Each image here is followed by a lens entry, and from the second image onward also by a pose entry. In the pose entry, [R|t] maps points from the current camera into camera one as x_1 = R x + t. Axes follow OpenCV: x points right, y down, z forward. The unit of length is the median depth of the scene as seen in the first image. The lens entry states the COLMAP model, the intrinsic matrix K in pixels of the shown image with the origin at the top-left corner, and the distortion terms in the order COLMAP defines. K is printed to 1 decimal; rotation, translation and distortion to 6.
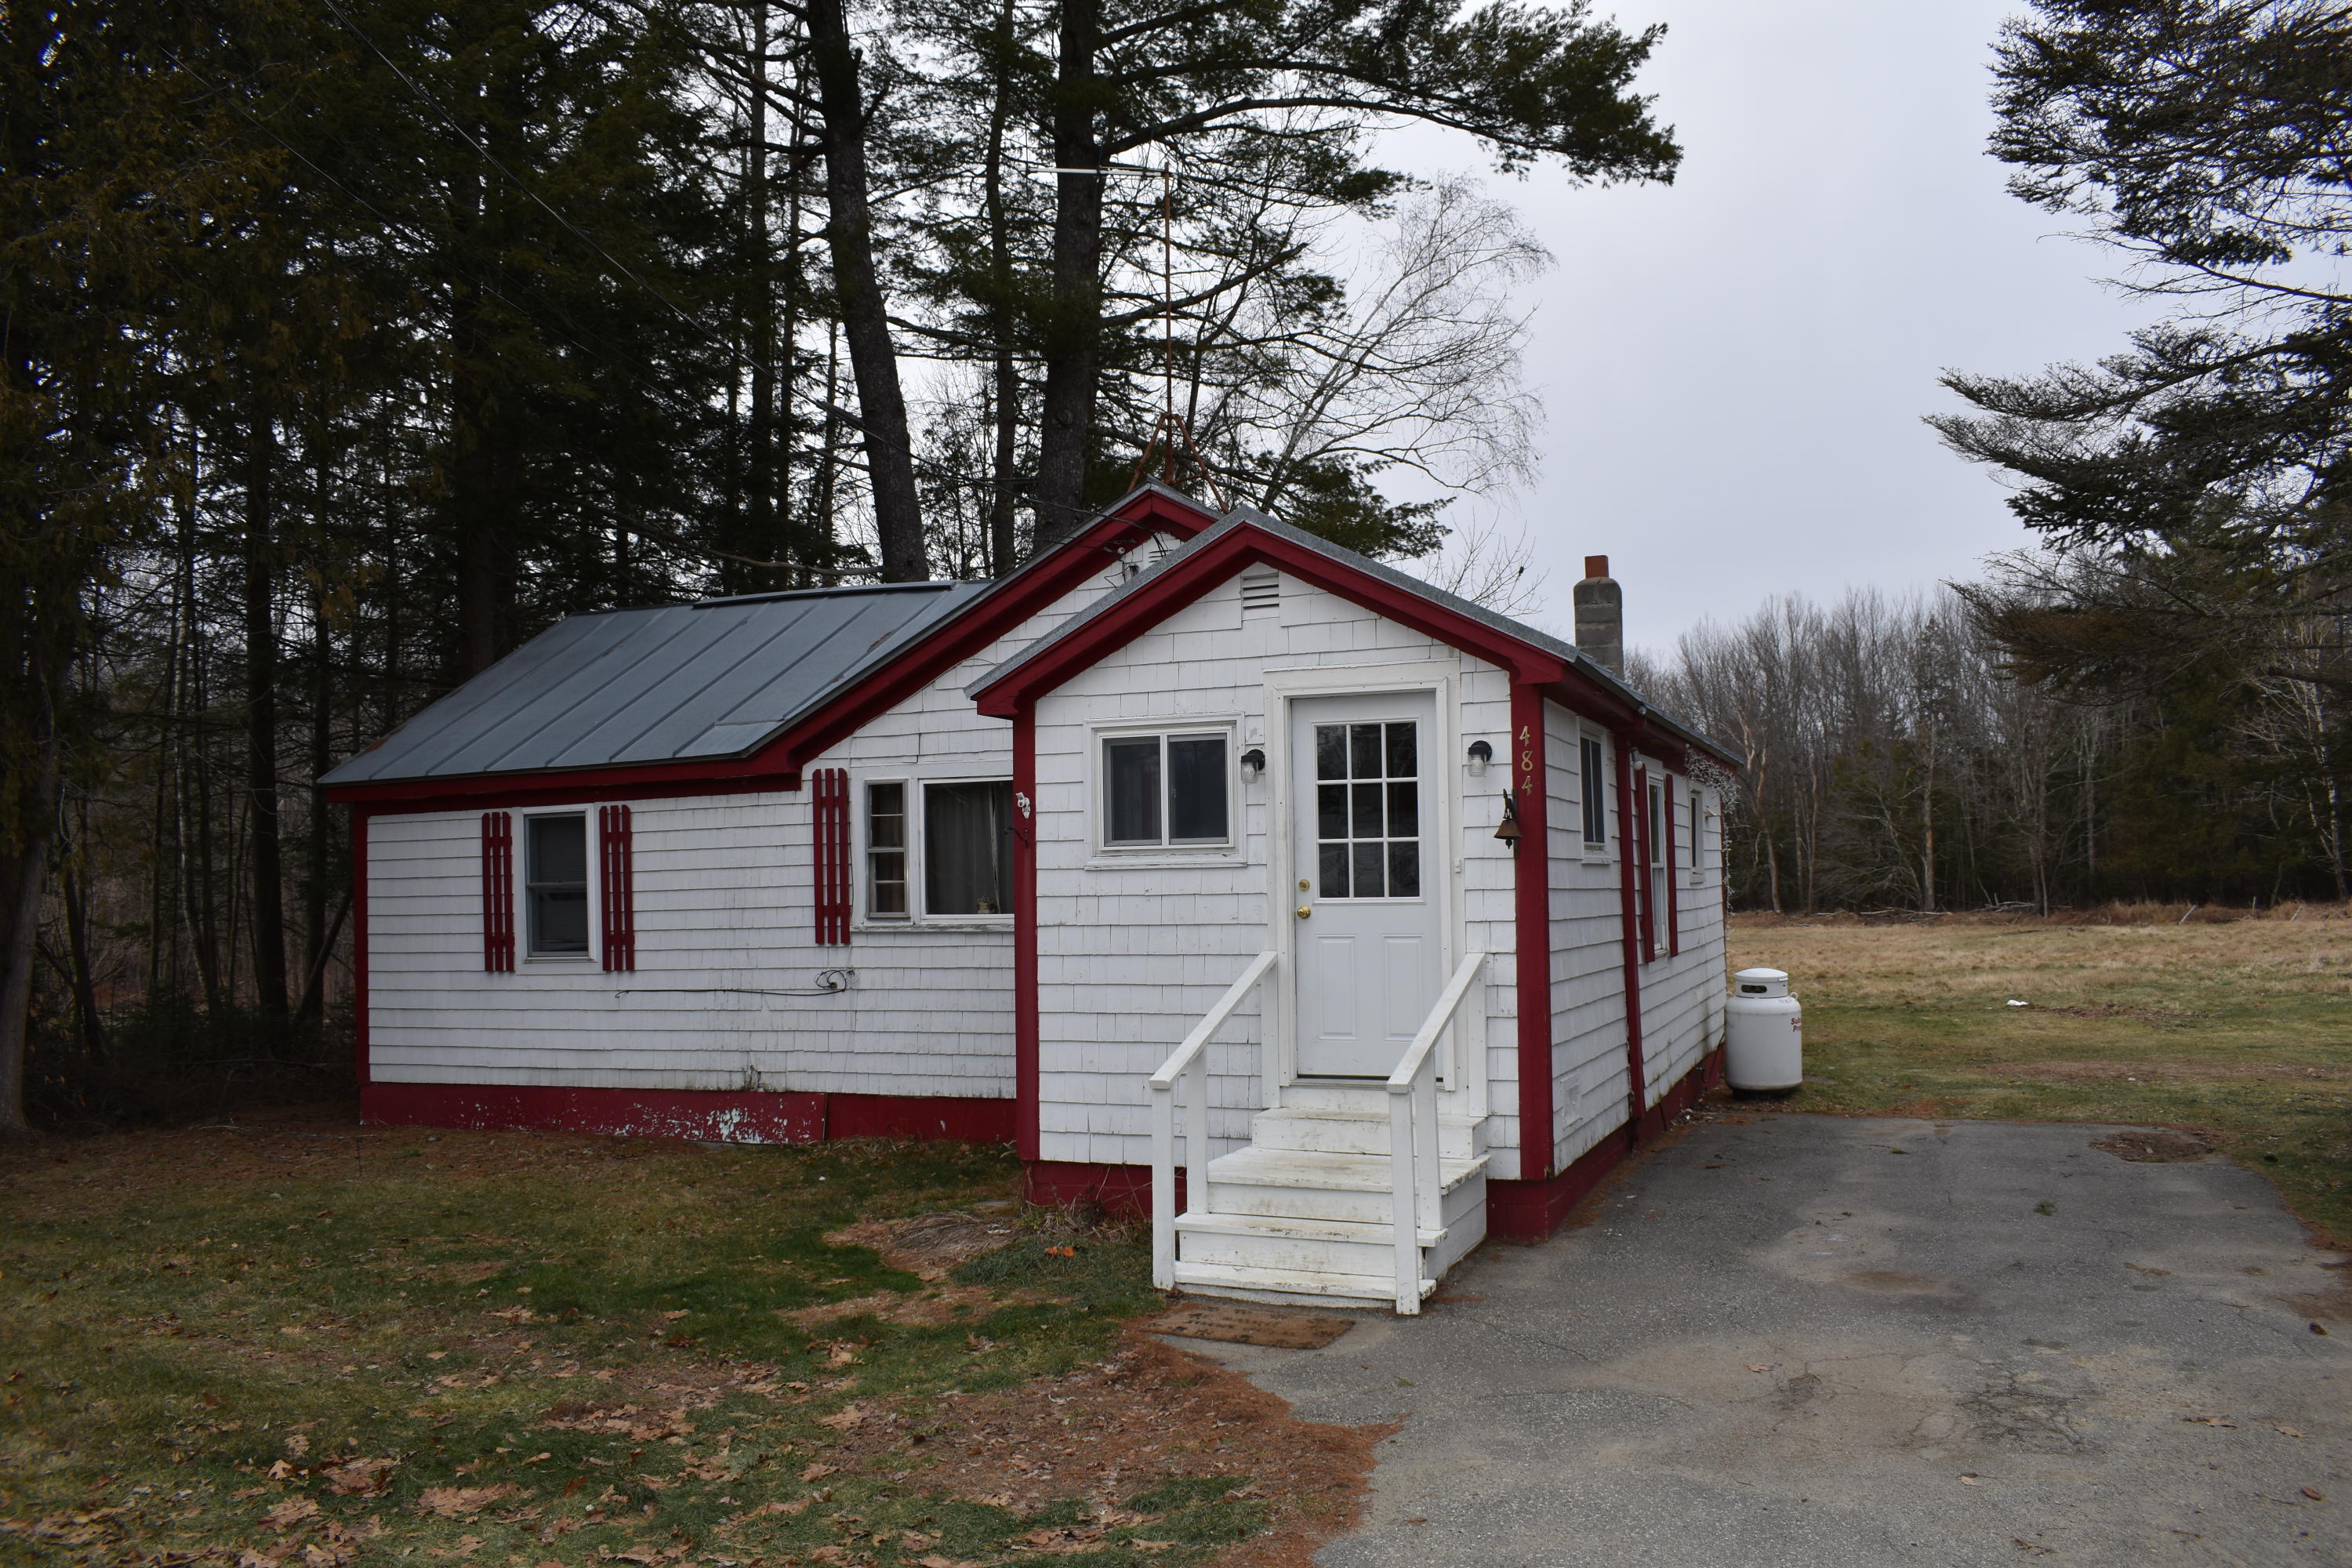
lens RADIAL K [[1814.5, 0, 1188.2], [0, 1814.5, 780.6], [0, 0, 1]] dist [-0.100956, 0.019185]
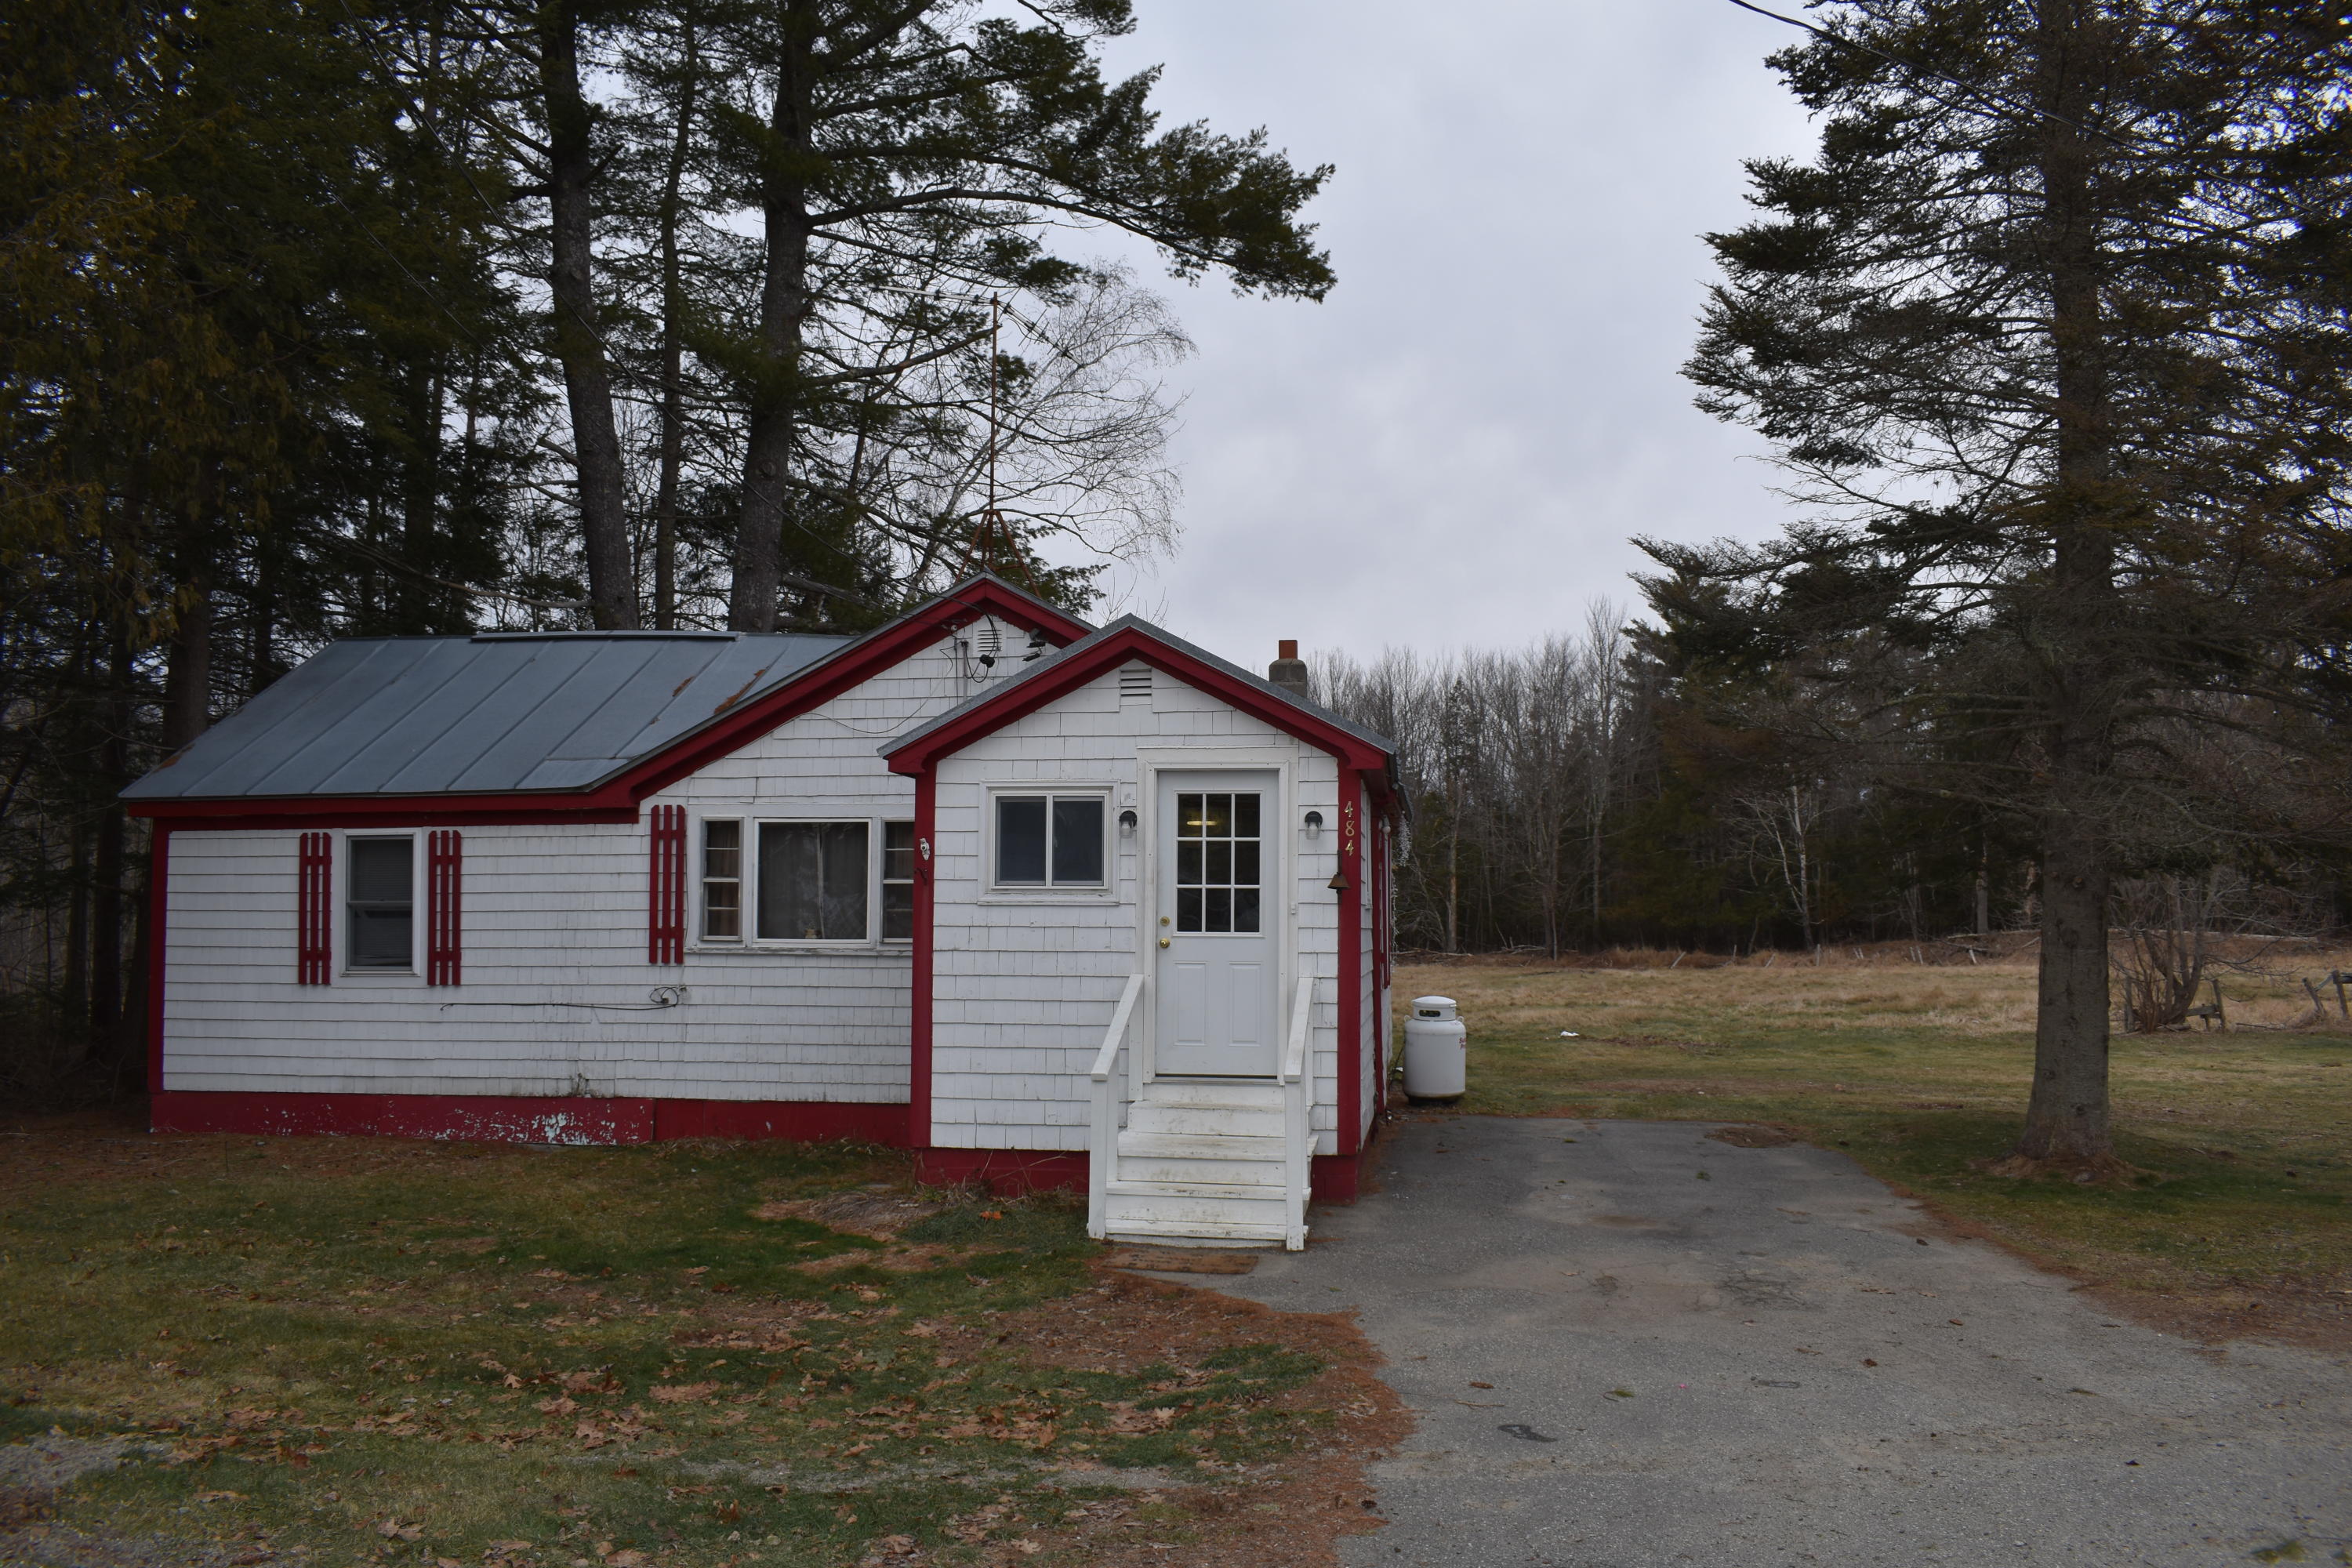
lens RADIAL K [[1814.5, 0, 1183.7], [0, 1814.5, 782.9], [0, 0, 1]] dist [-0.100956, 0.019185]
pose [[0.967083, 0.039139, 0.251434, -0.170741], [-0.035107, 0.999173, -0.020504, -0.008603], [-0.252029, 0.011002, 0.967657, -0.147509]]
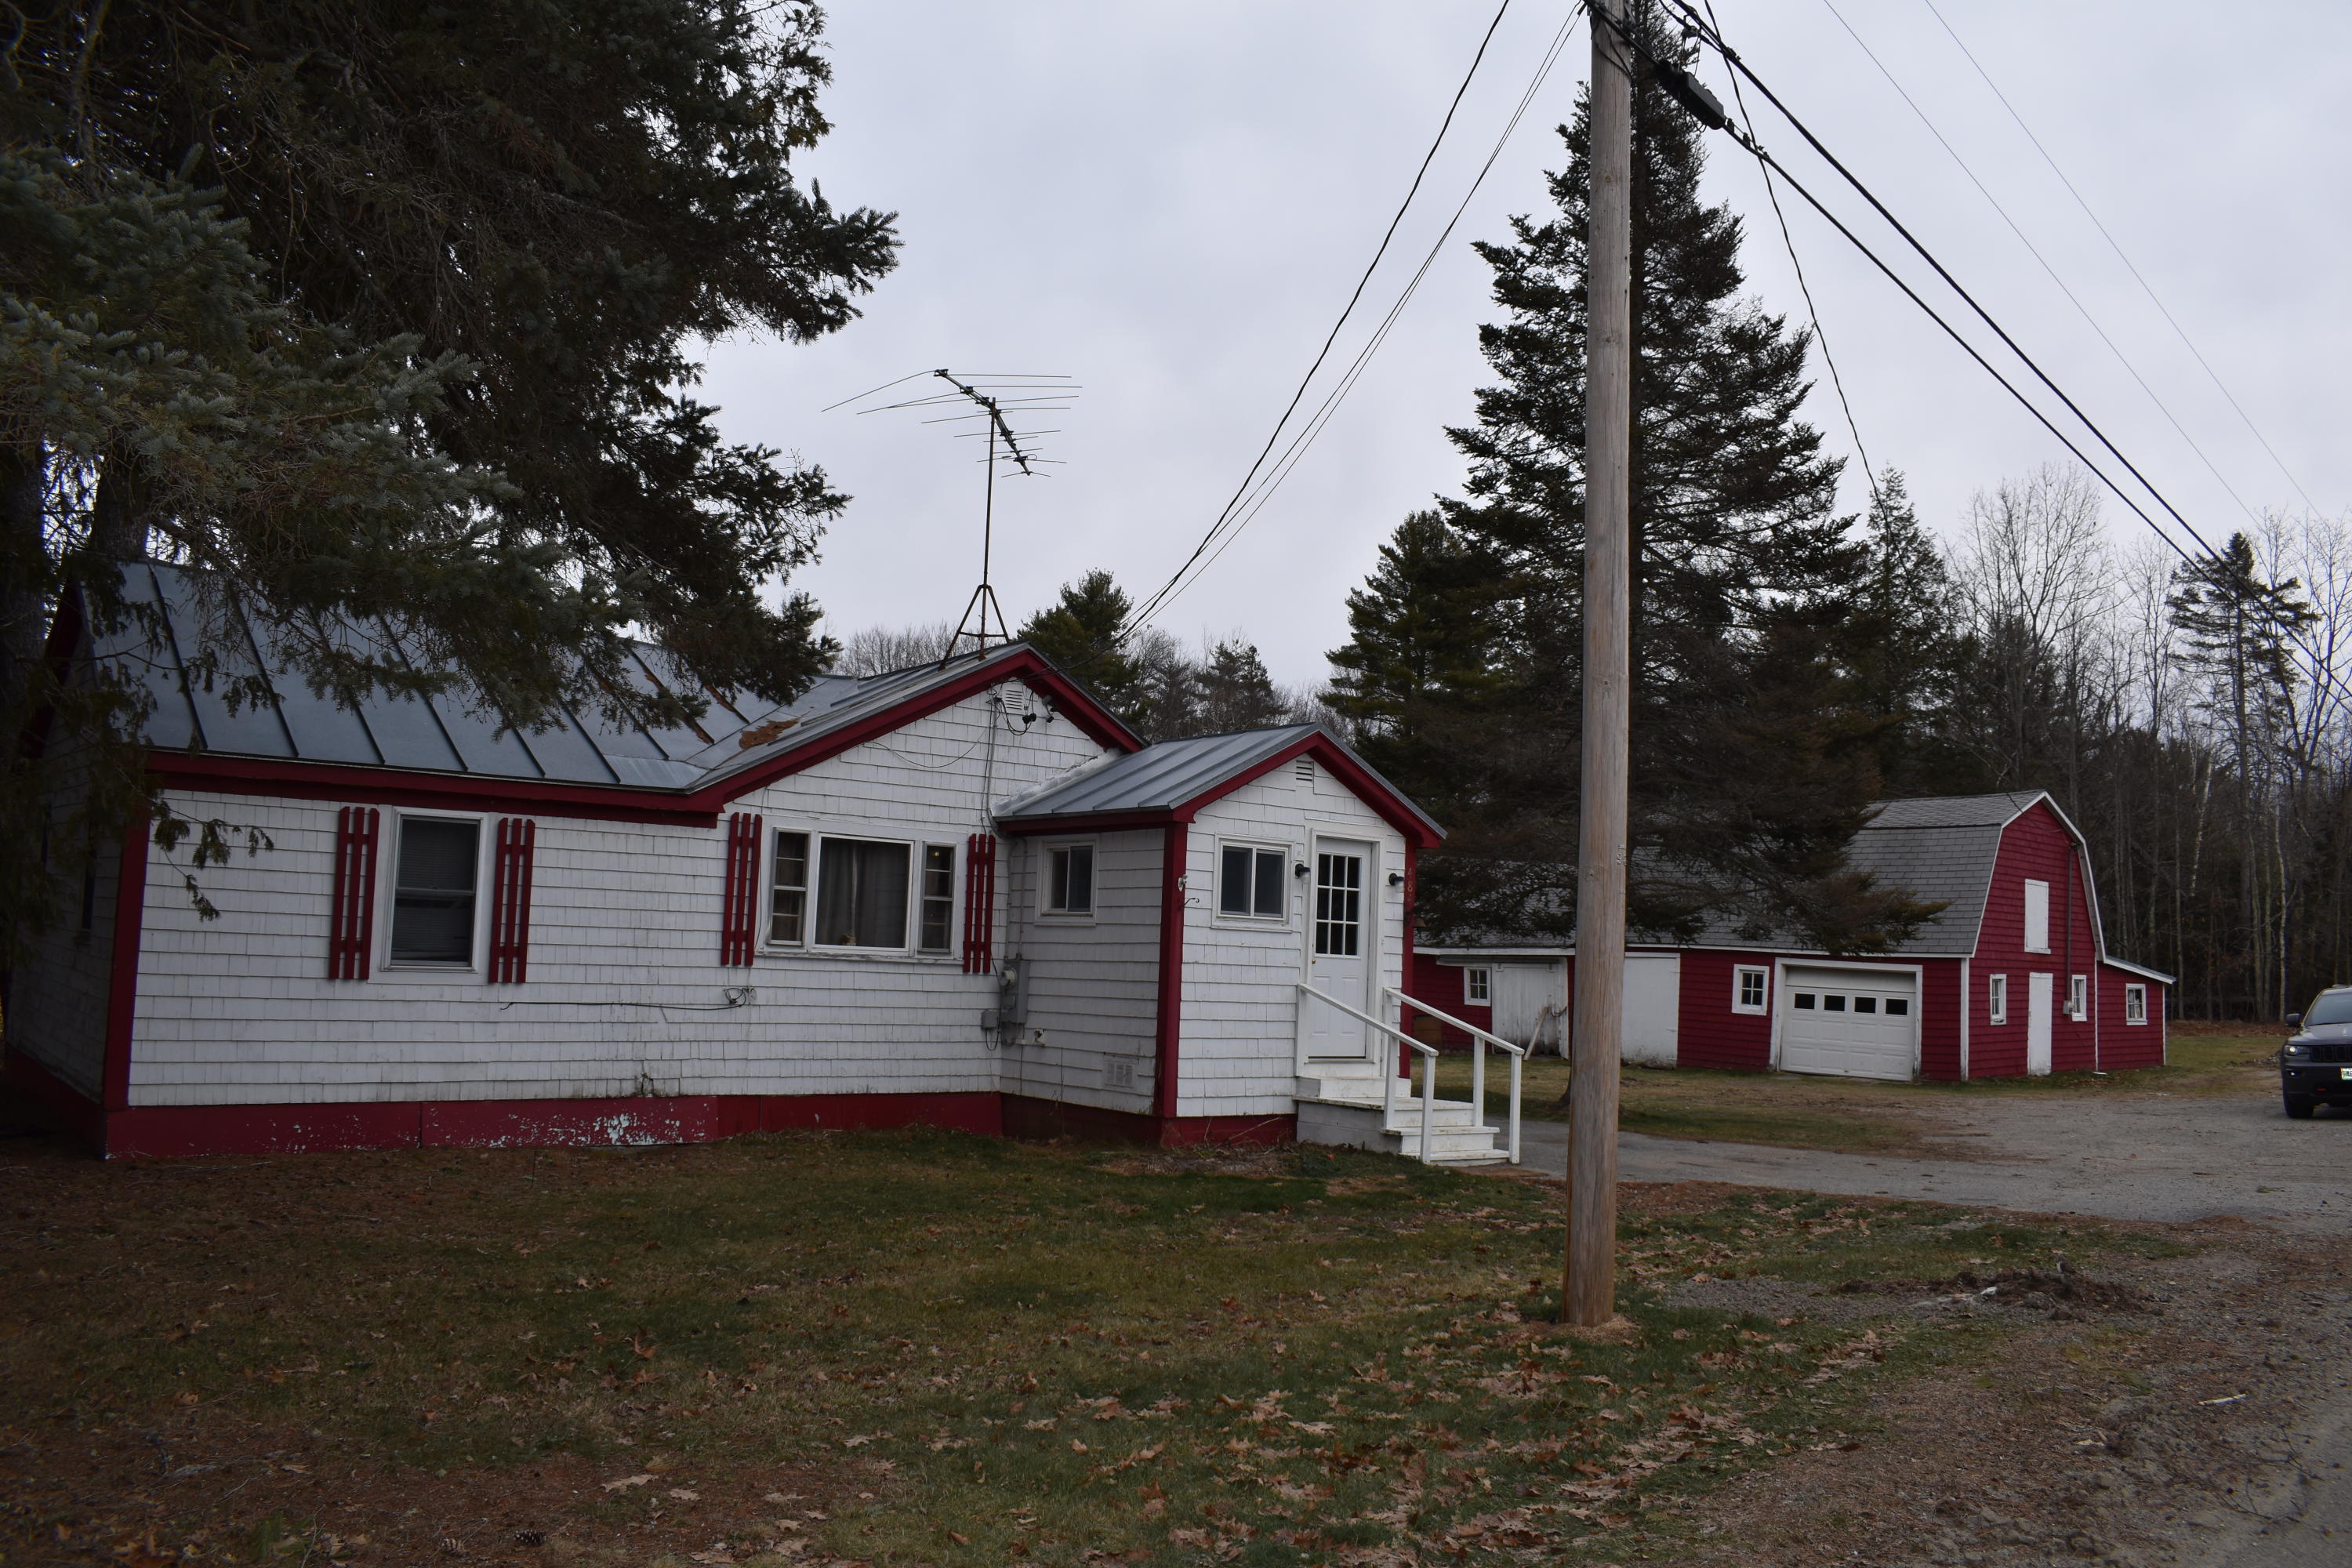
lens RADIAL K [[1814.5, 0, 1179.2], [0, 1814.5, 777.8], [0, 0, 1]] dist [-0.100956, 0.019185]
pose [[0.485628, 0.126664, 0.864940, -1.065675], [-0.098010, 0.991097, -0.090110, 0.047793], [-0.868654, -0.041013, 0.493719, 0.191583]]
